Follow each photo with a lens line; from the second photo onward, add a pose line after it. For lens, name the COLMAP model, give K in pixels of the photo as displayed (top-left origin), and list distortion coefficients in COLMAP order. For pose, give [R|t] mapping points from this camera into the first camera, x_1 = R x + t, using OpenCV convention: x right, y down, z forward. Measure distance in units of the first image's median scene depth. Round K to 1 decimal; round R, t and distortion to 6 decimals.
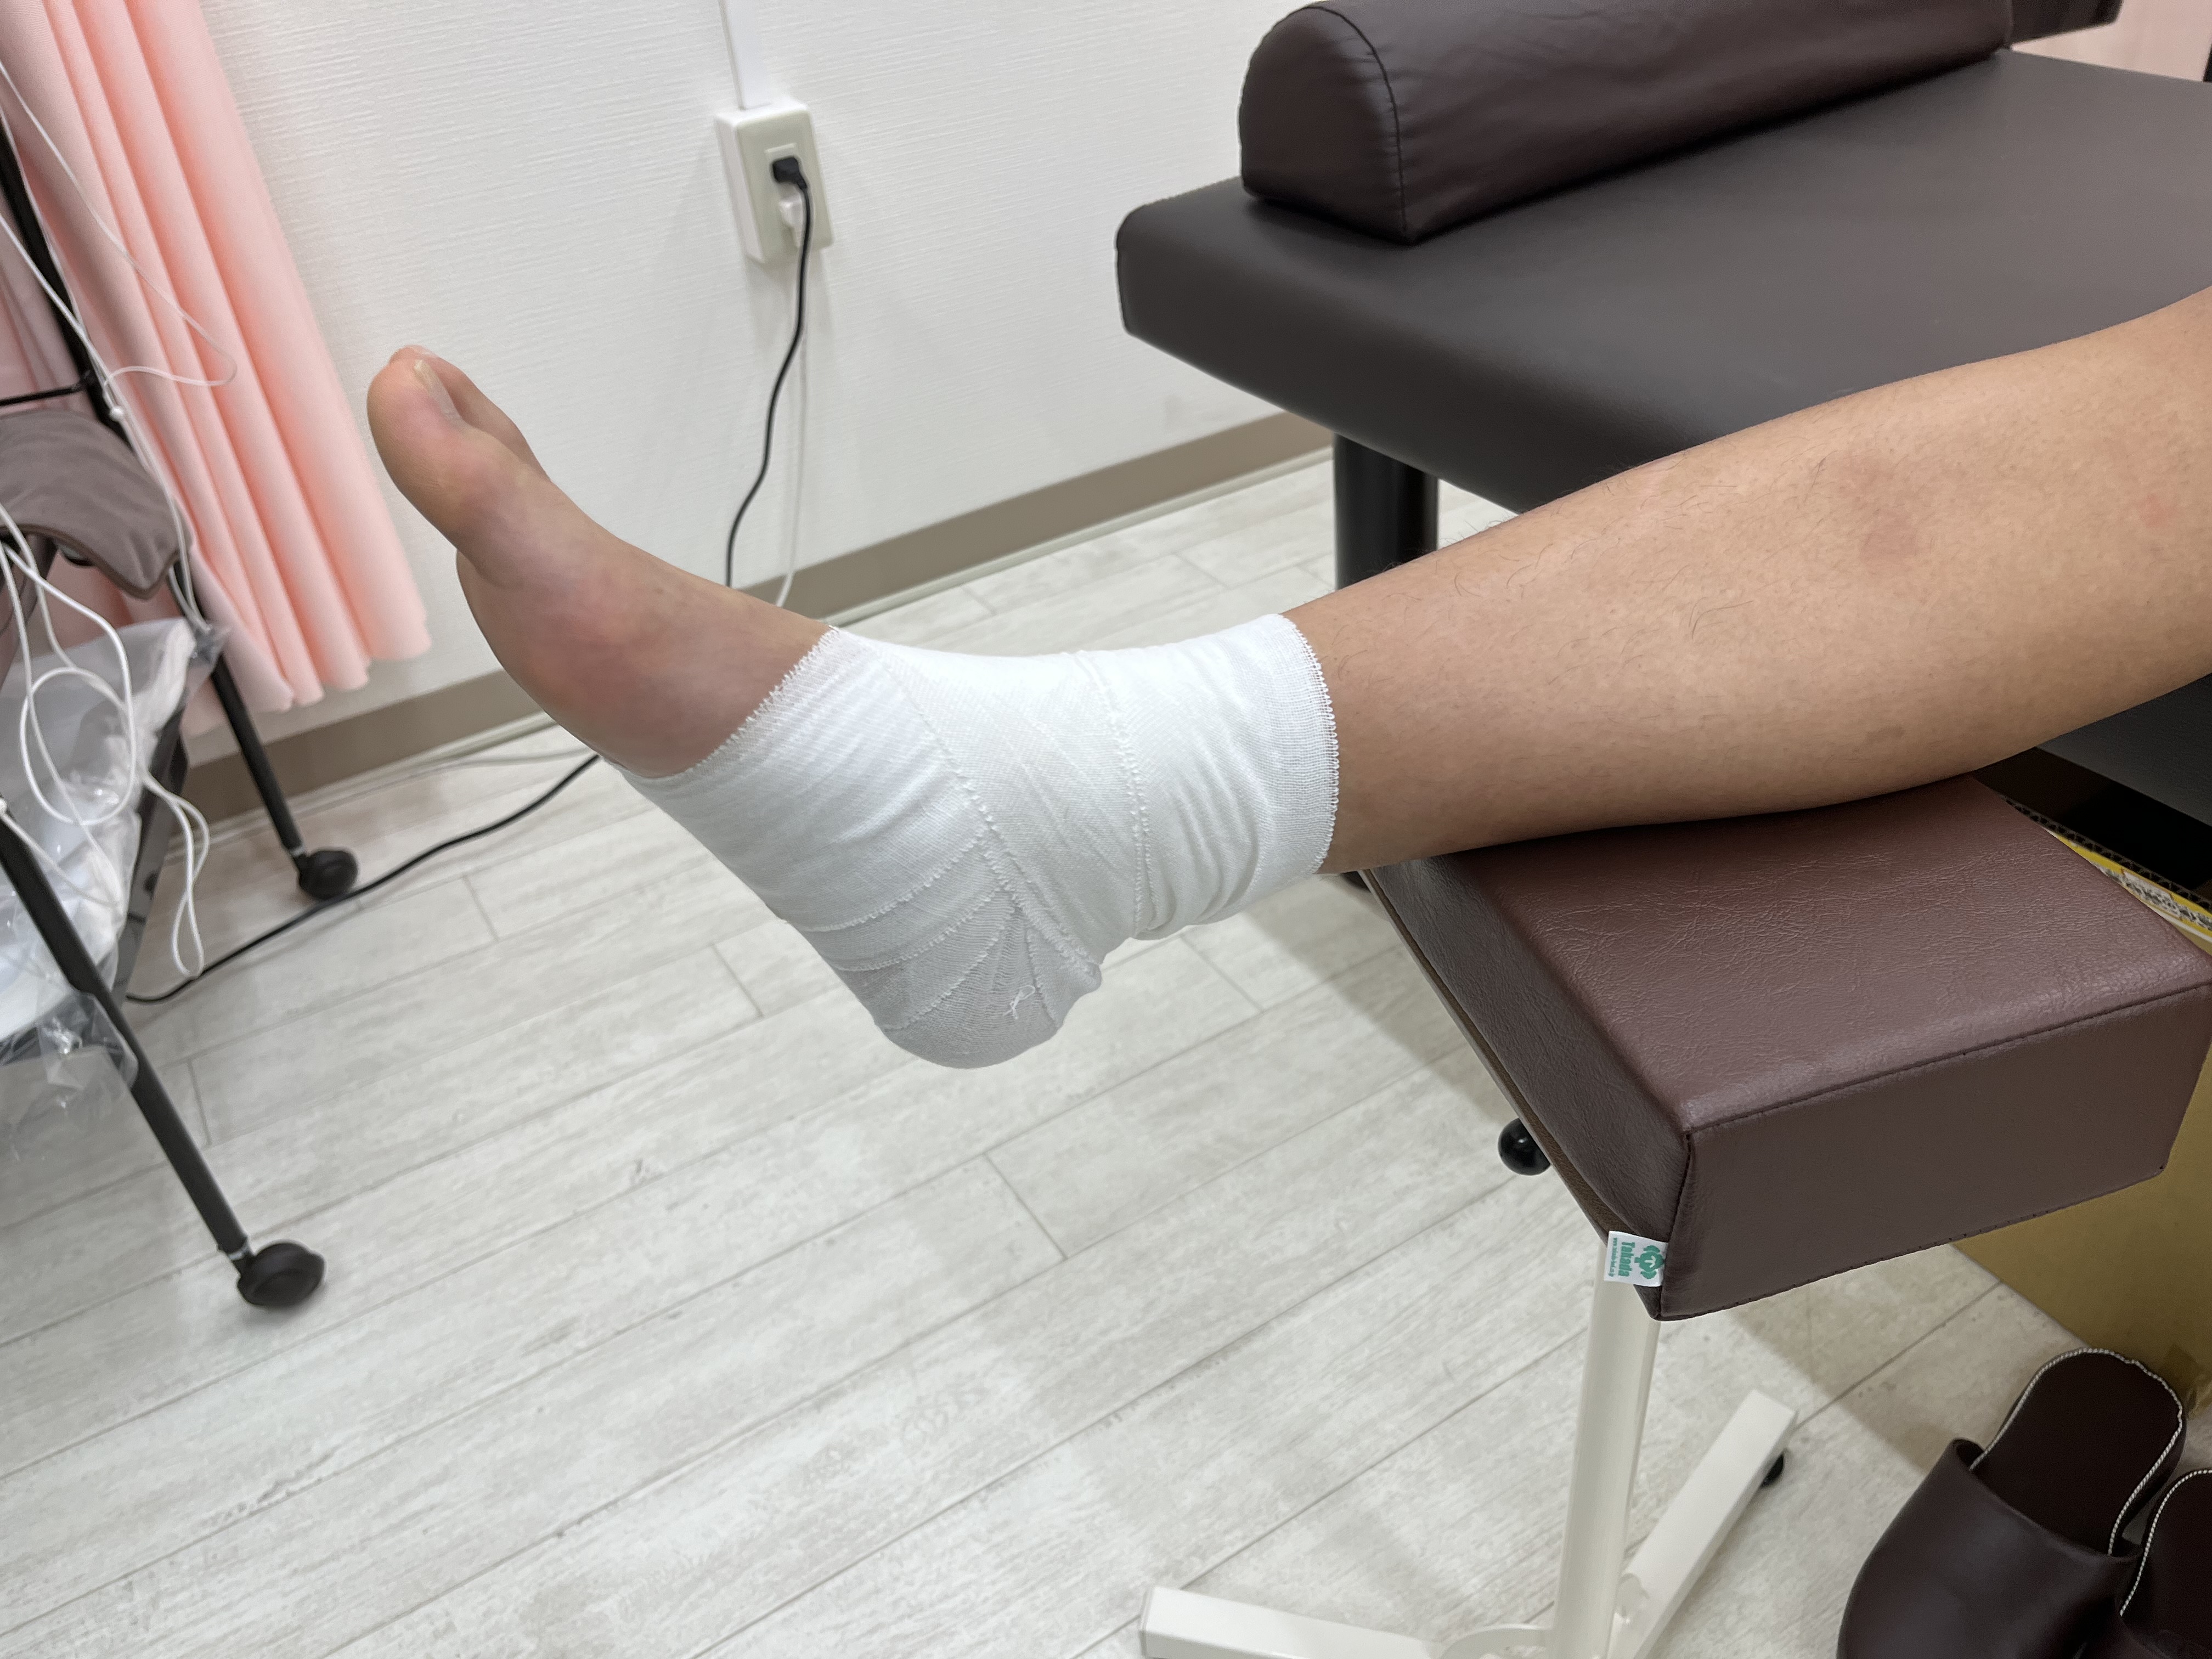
lens RADIAL K [[1747.9, 0, 1106.0], [0, 1747.9, 827.8], [0, 0, 1]] dist [-0.002220, -0.000043]
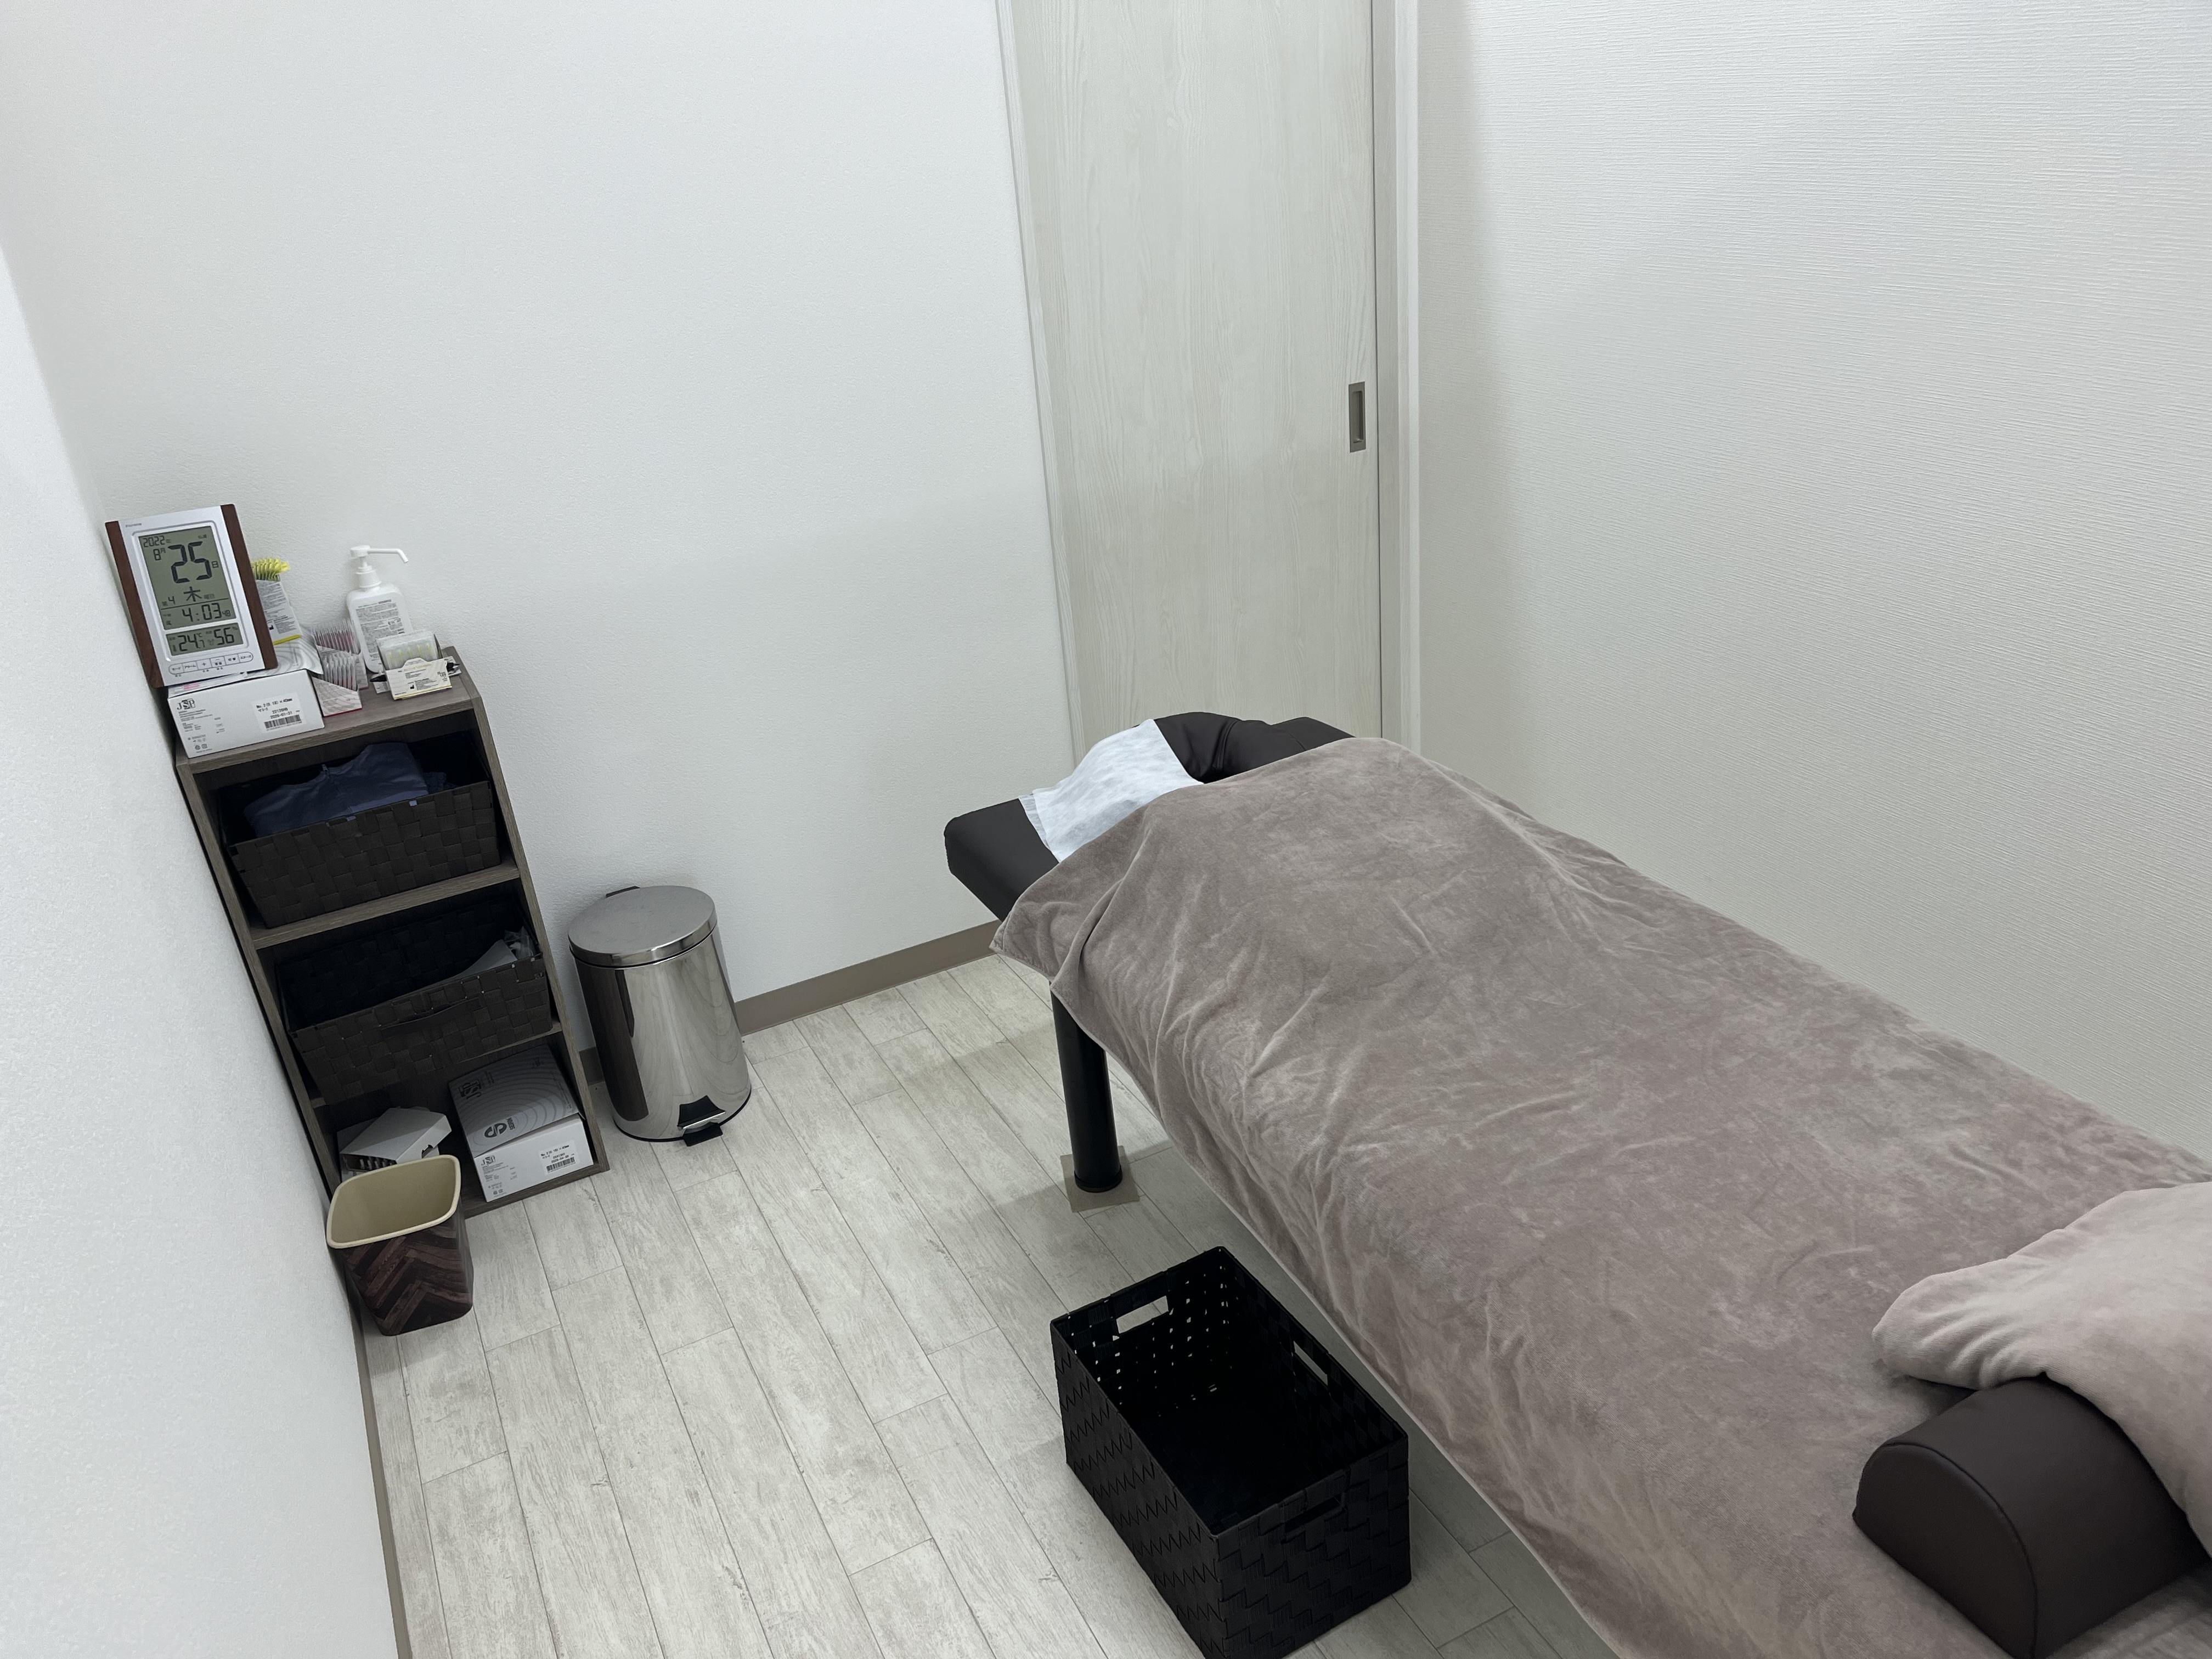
lens RADIAL K [[1683.0, 0, 1104.4], [0, 1683.0, 829.9], [0, 0, 1]] dist [-0.000365, 0.001378]
pose [[0.091485, -0.352078, 0.931489, -1.791954], [0.654607, 0.726164, 0.210179, -0.374948], [-0.750413, 0.590531, 0.296906, -0.423953]]
